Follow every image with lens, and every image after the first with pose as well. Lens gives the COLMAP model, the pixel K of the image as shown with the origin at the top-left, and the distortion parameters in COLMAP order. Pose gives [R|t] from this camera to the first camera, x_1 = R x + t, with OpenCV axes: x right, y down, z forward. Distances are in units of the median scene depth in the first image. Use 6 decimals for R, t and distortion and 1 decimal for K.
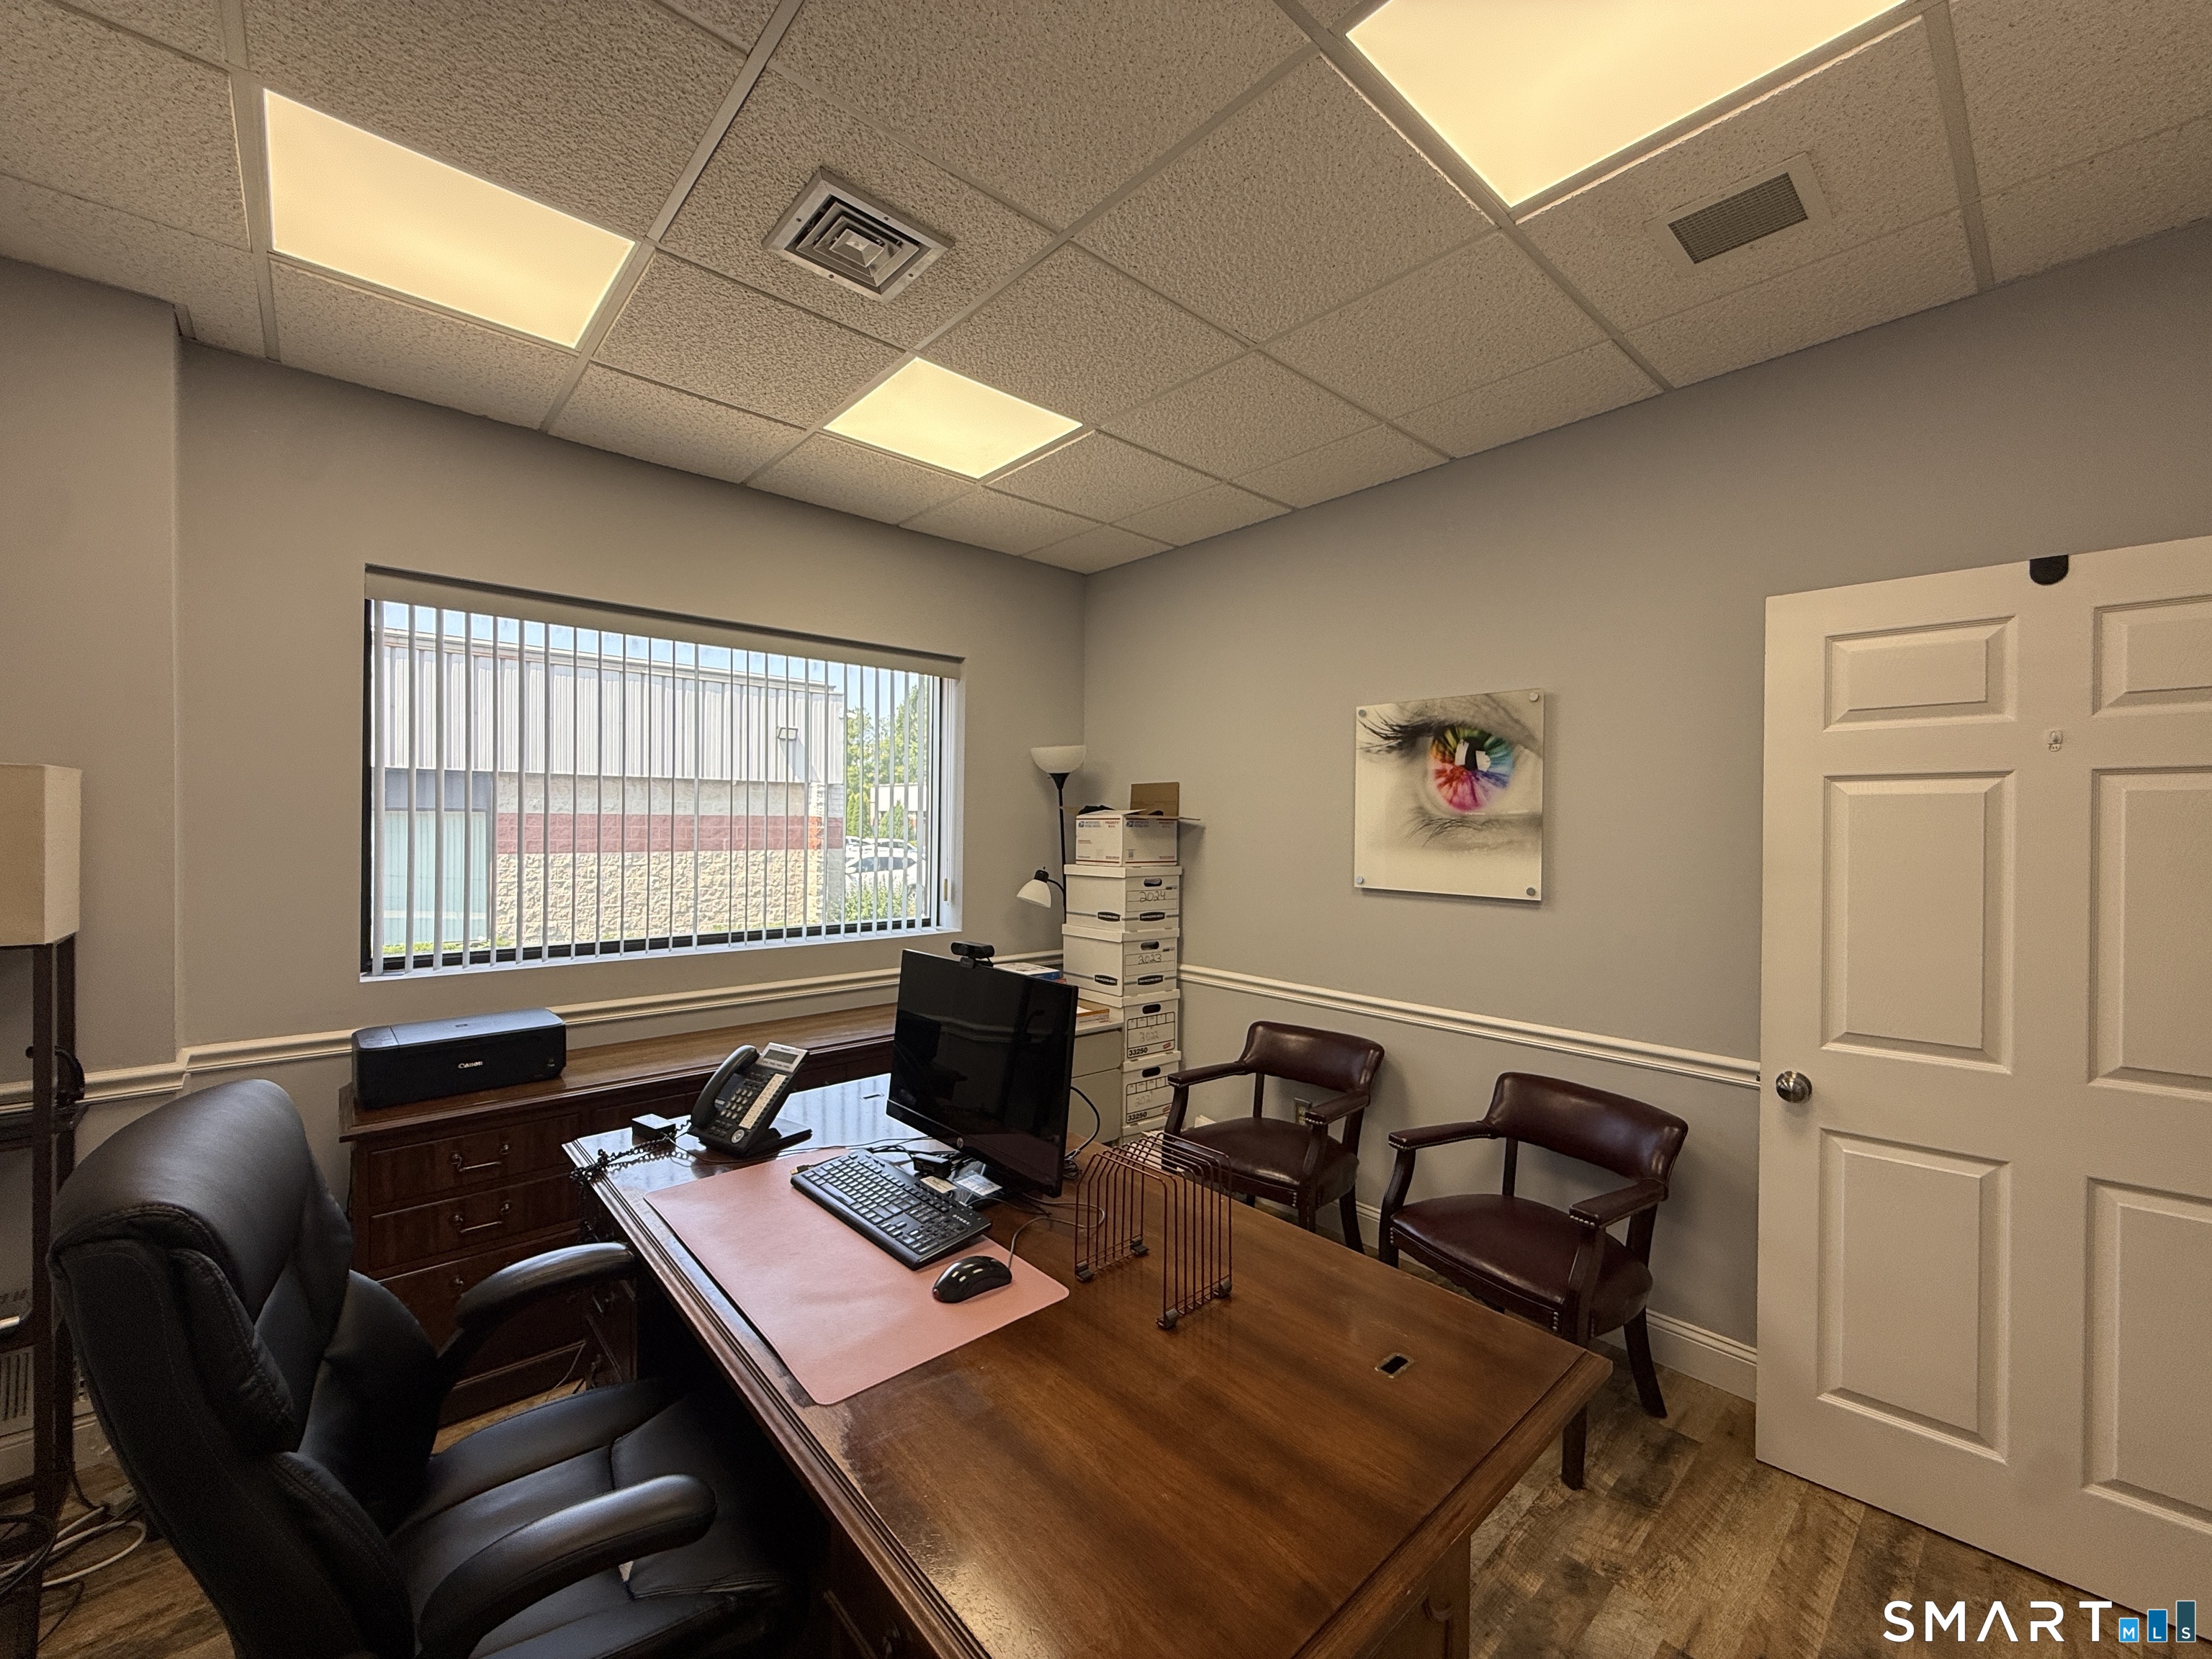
lens RADIAL K [[873.9, 0, 1101.3], [0, 873.9, 820.8], [0, 0, 1]] dist [0.000158, -0.000092]
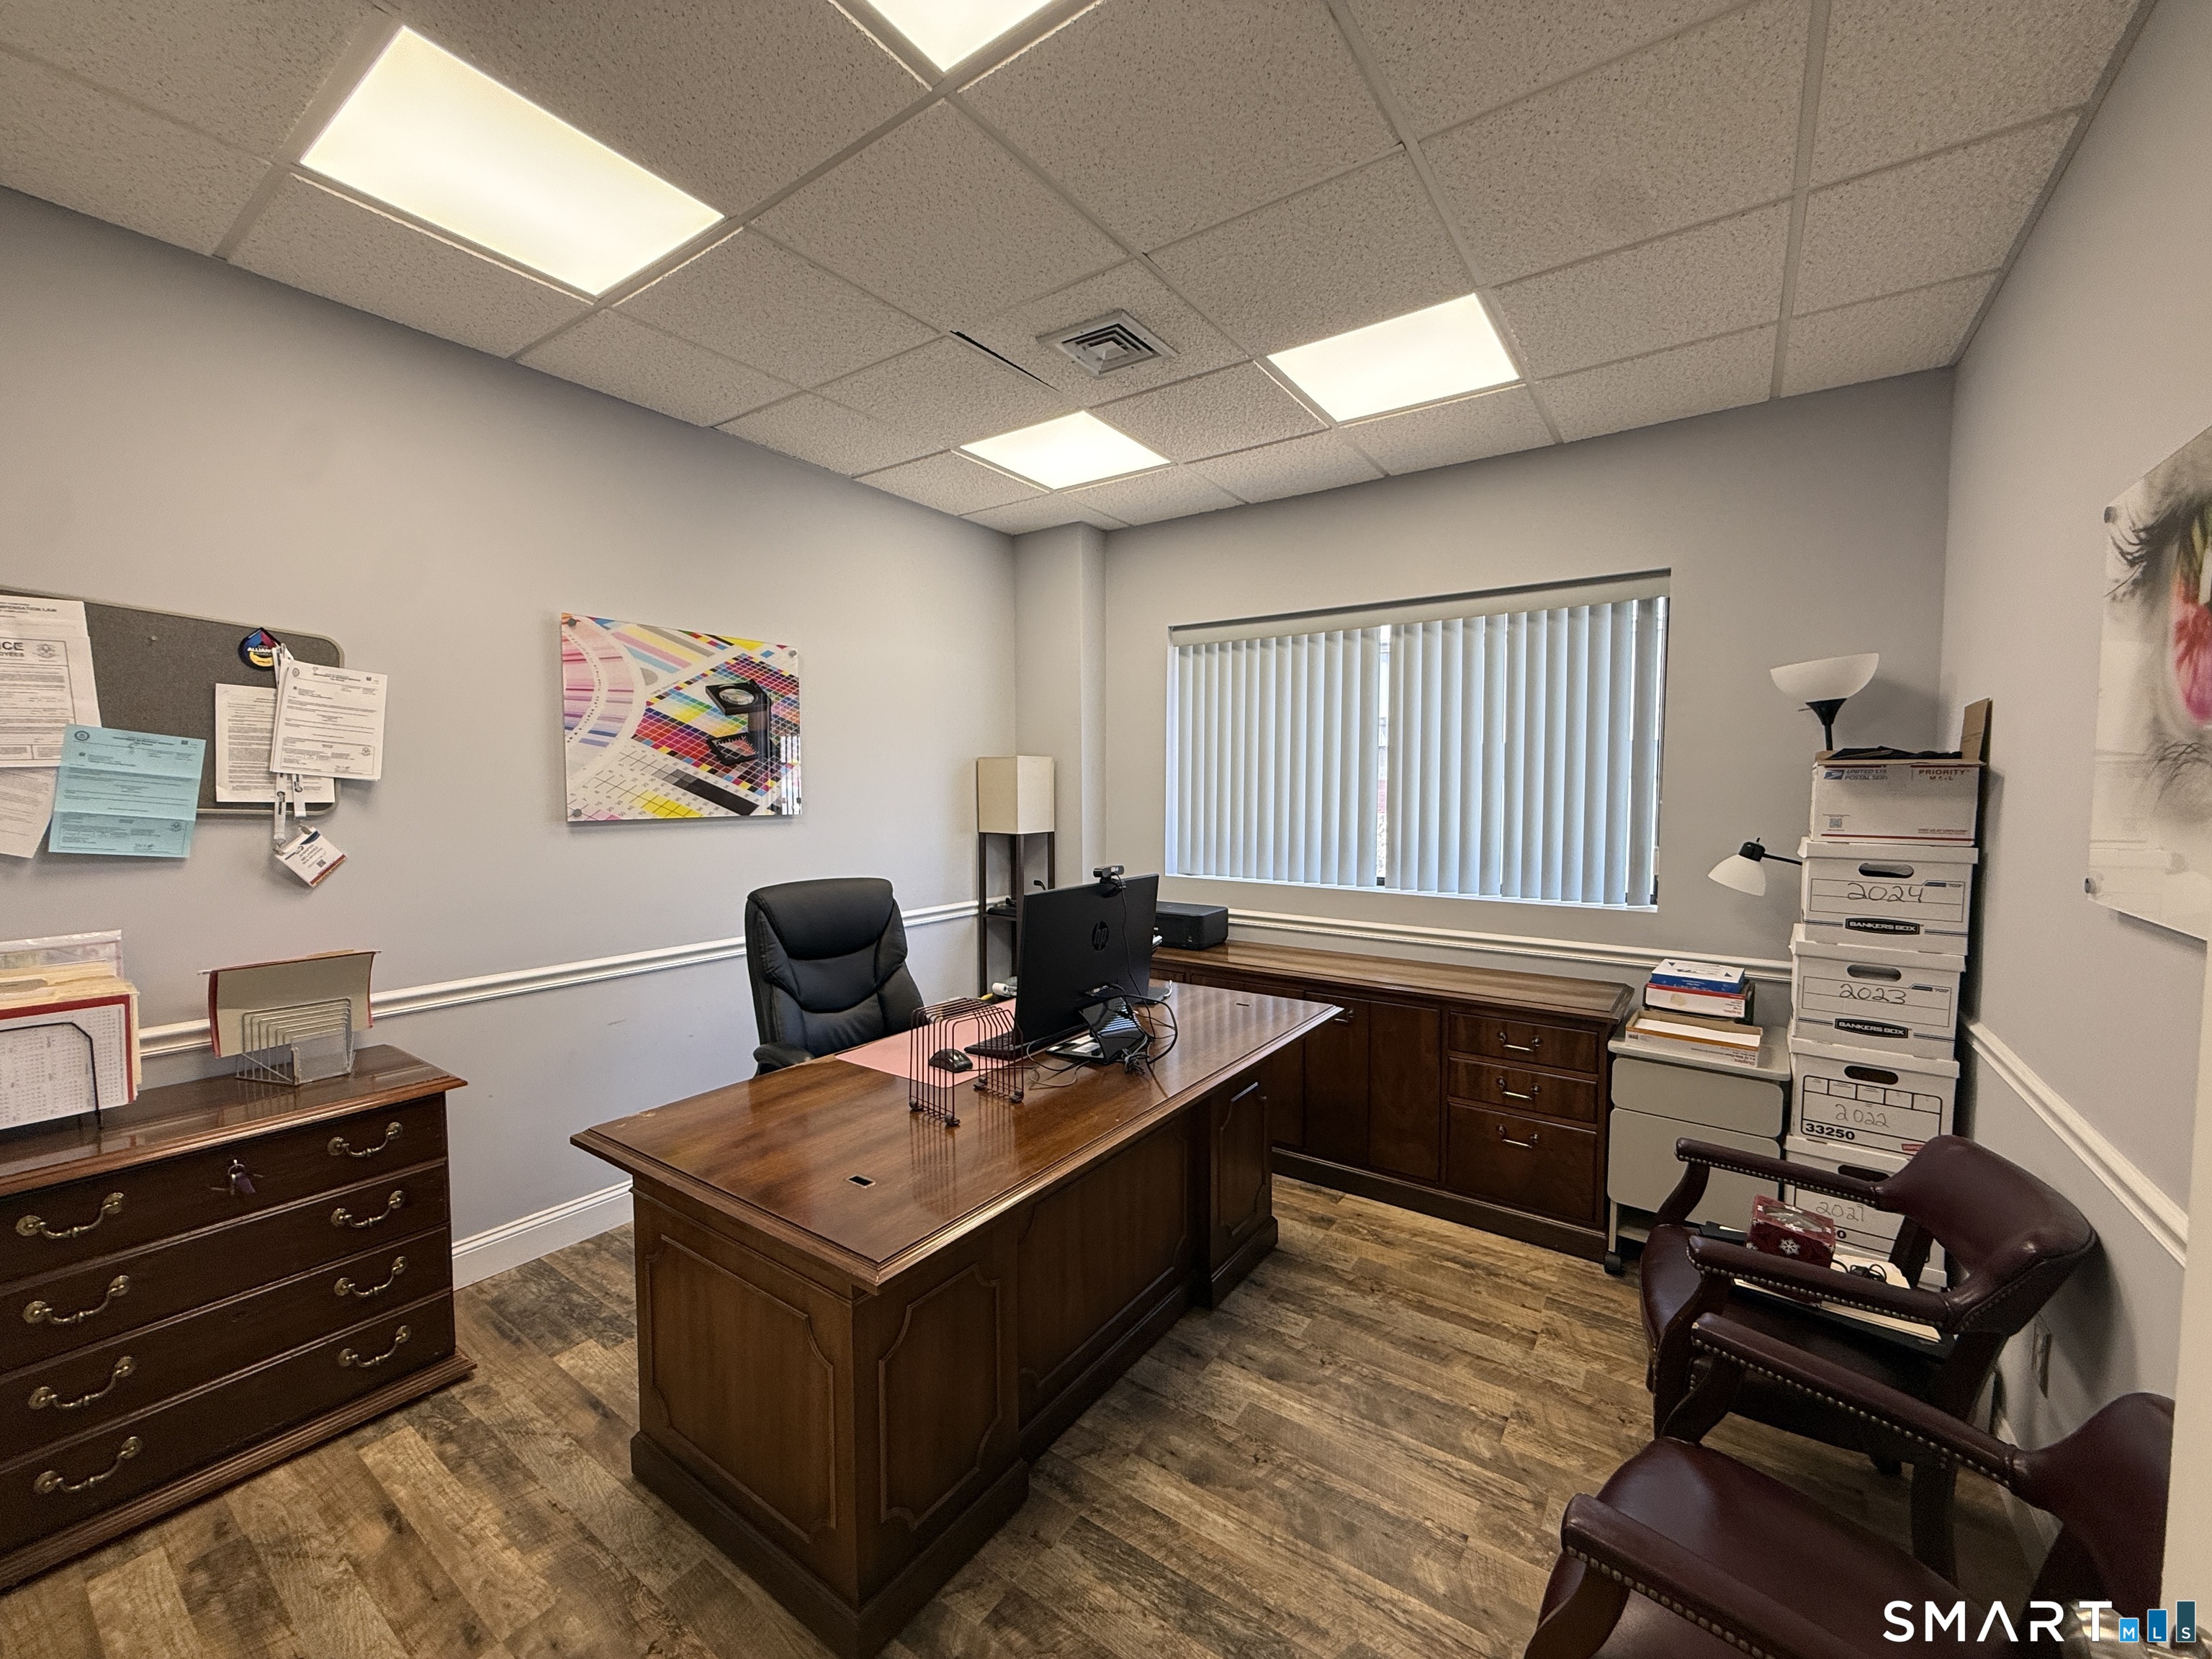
lens RADIAL K [[882.0, 0, 1104.4], [0, 882.0, 829.9], [0, 0, 1]] dist [-0.000170, -0.000435]
pose [[0.223293, 0.037515, -0.974029, 0.550243], [0.008586, 0.999145, 0.040451, 0.013357], [0.974714, -0.017396, 0.222780, 0.347421]]
